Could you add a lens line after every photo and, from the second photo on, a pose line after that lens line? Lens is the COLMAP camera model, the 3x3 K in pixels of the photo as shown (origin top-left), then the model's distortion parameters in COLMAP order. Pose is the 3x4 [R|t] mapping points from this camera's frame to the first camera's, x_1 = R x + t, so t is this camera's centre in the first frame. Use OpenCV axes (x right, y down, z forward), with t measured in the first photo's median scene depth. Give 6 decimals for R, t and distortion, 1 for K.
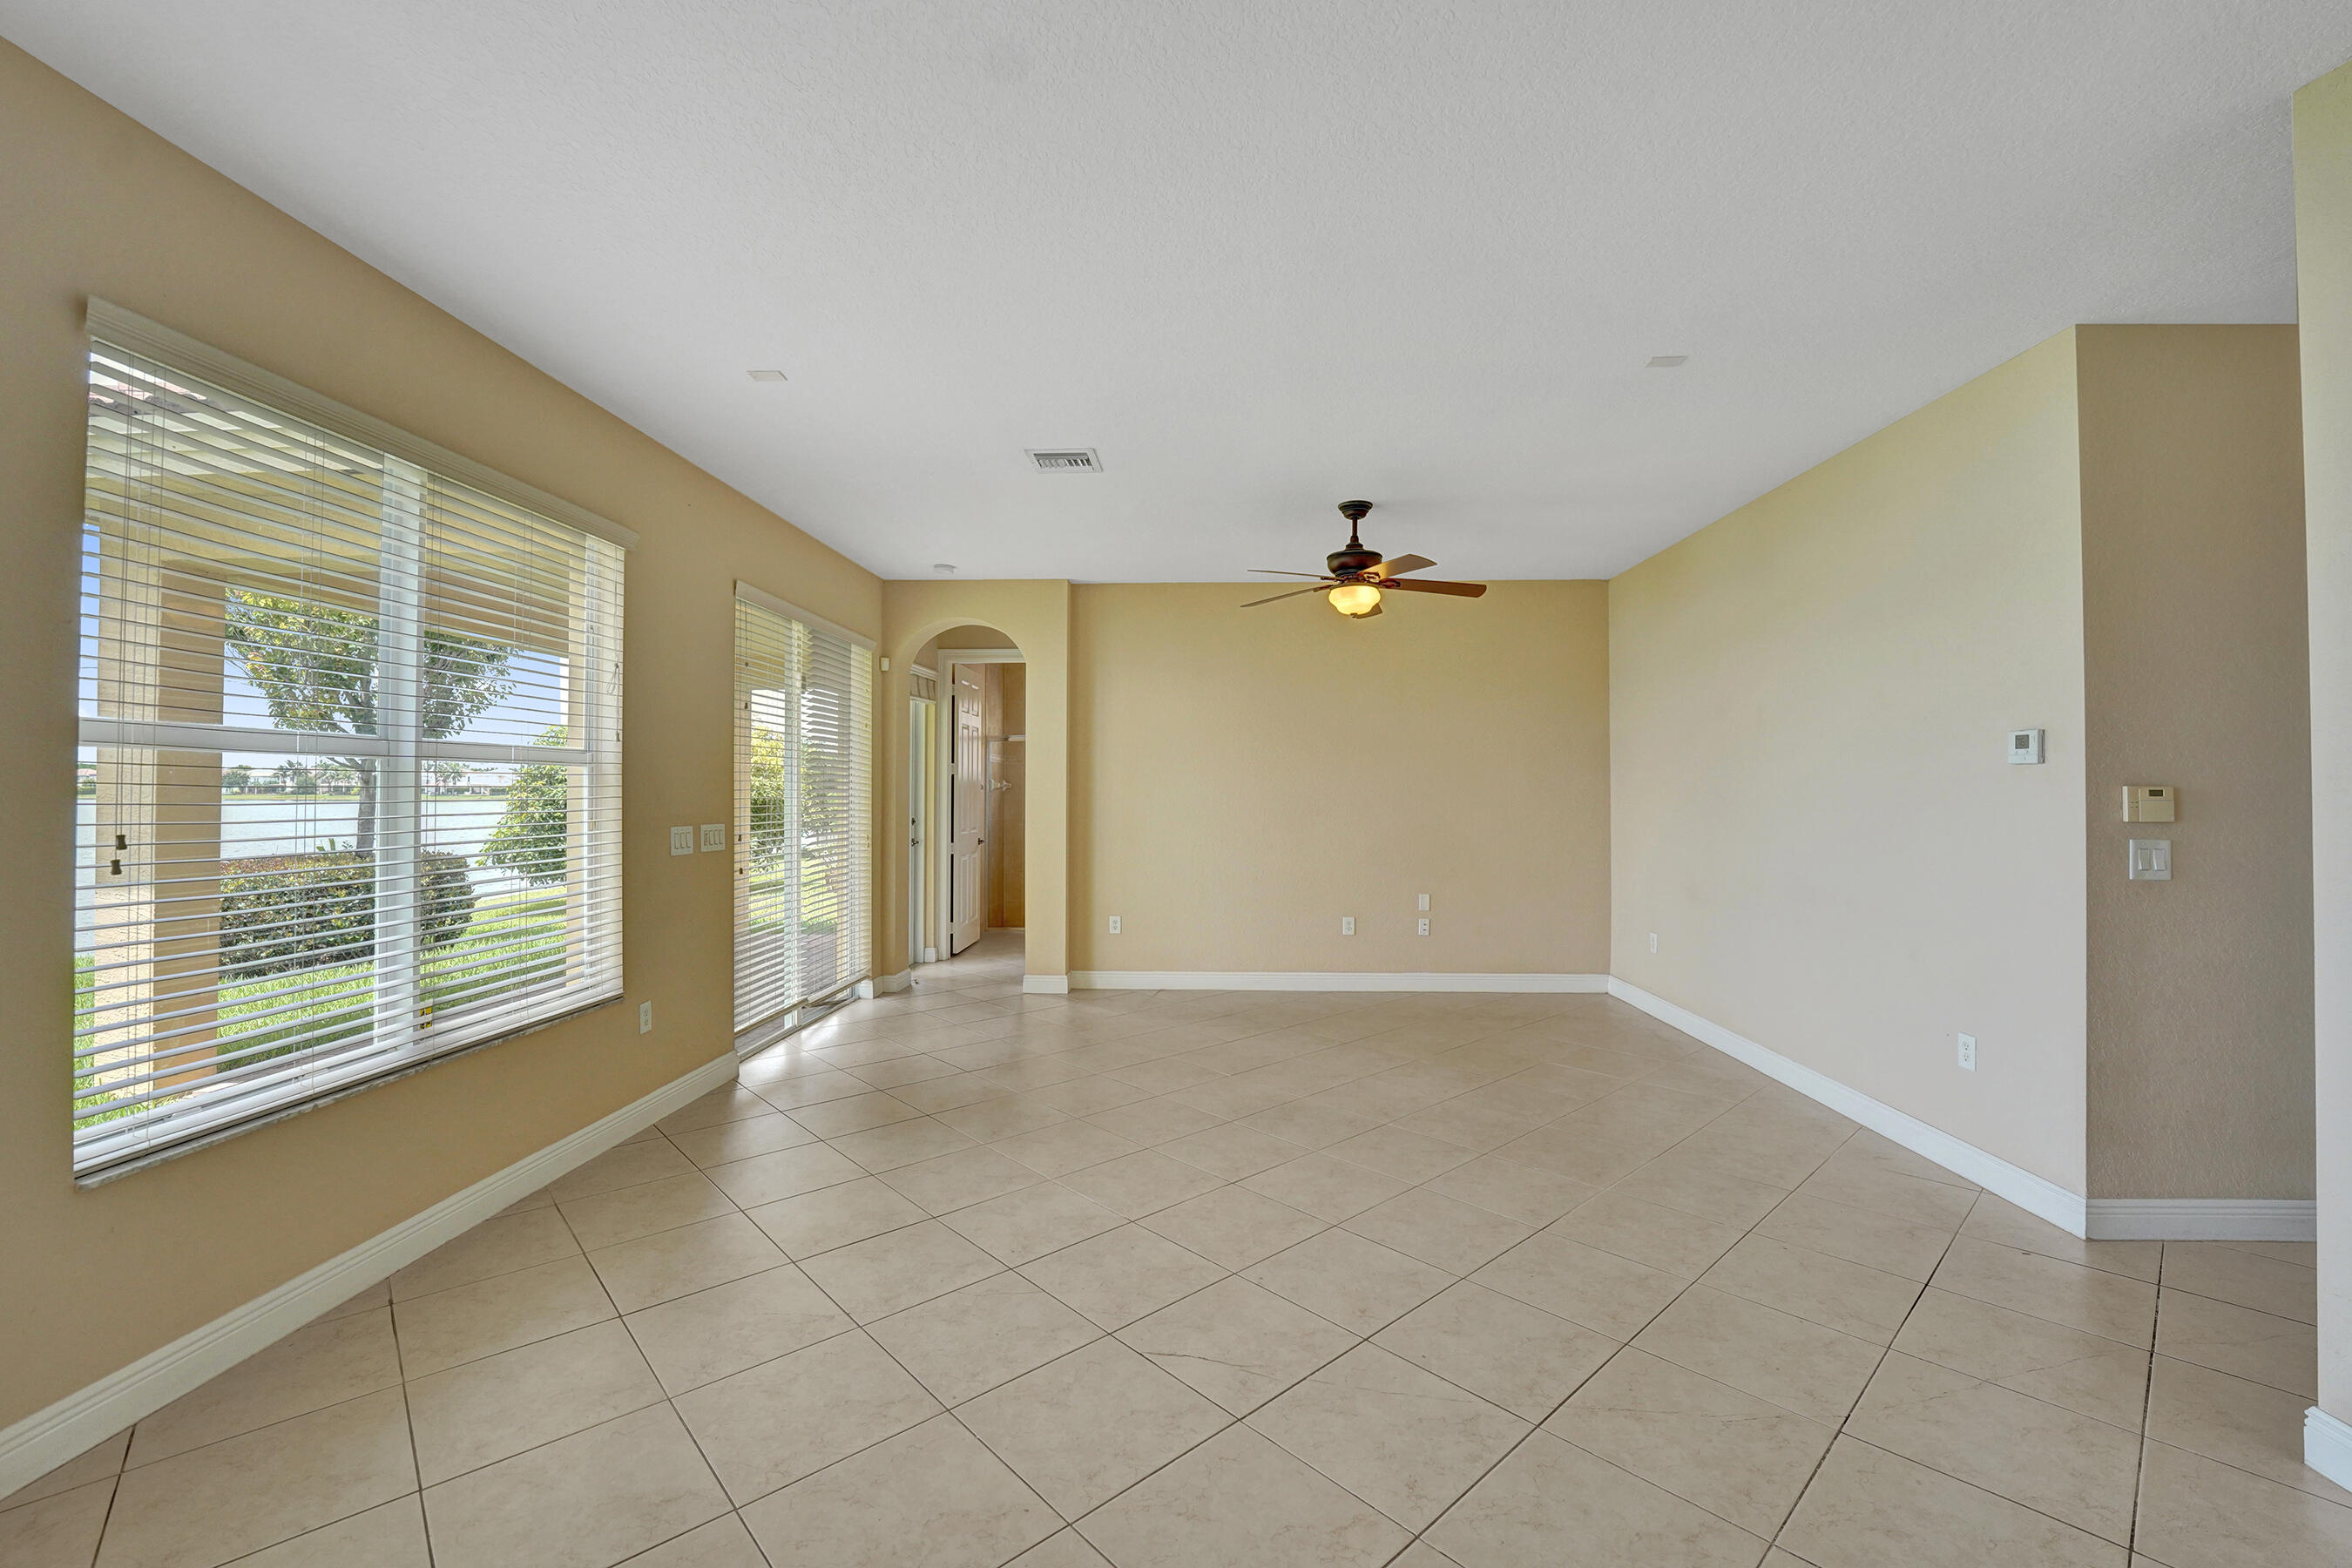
lens RADIAL K [[962.5, 0, 1173.1], [0, 962.5, 779.2], [0, 0, 1]] dist [-0.030955, 0.003695]
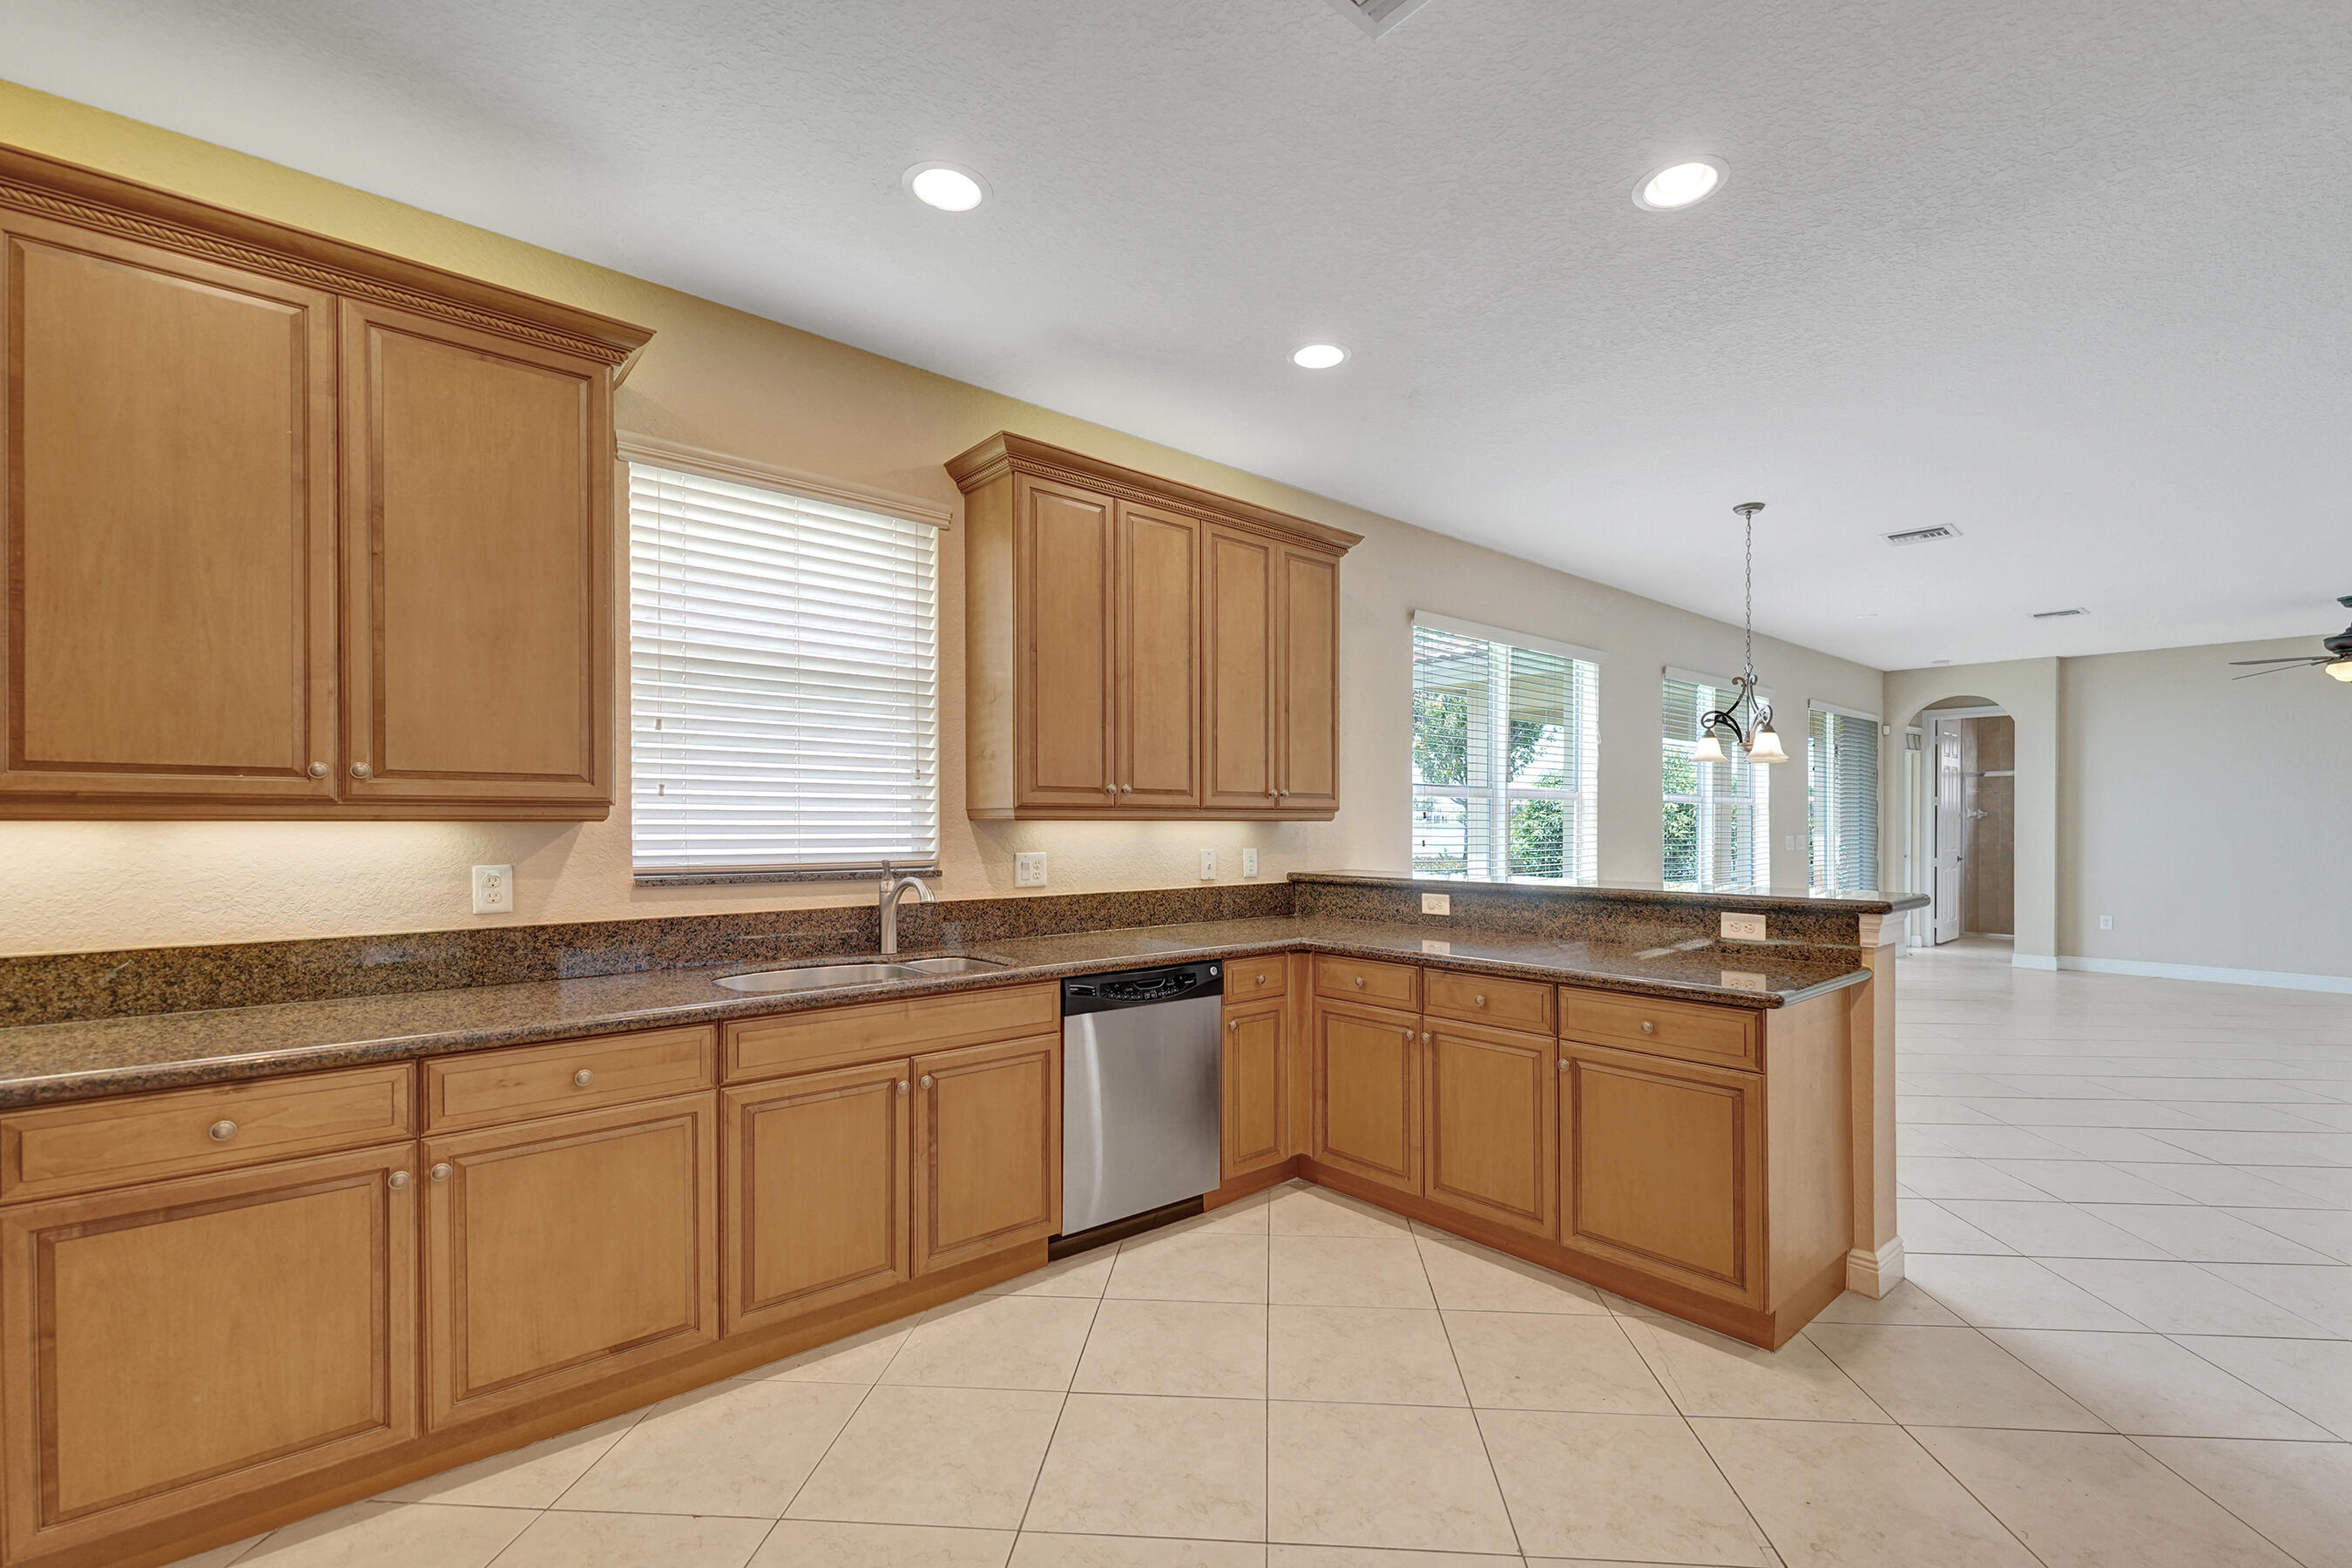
lens RADIAL K [[971.1, 0, 1204.8], [0, 971.1, 826.0], [0, 0, 1]] dist [-0.000050, 0.000143]
pose [[0.686974, 0.003950, -0.726671, 0.046045], [0.010734, 0.999821, 0.015582, -0.008380], [0.726603, -0.018505, 0.686809, -0.626704]]
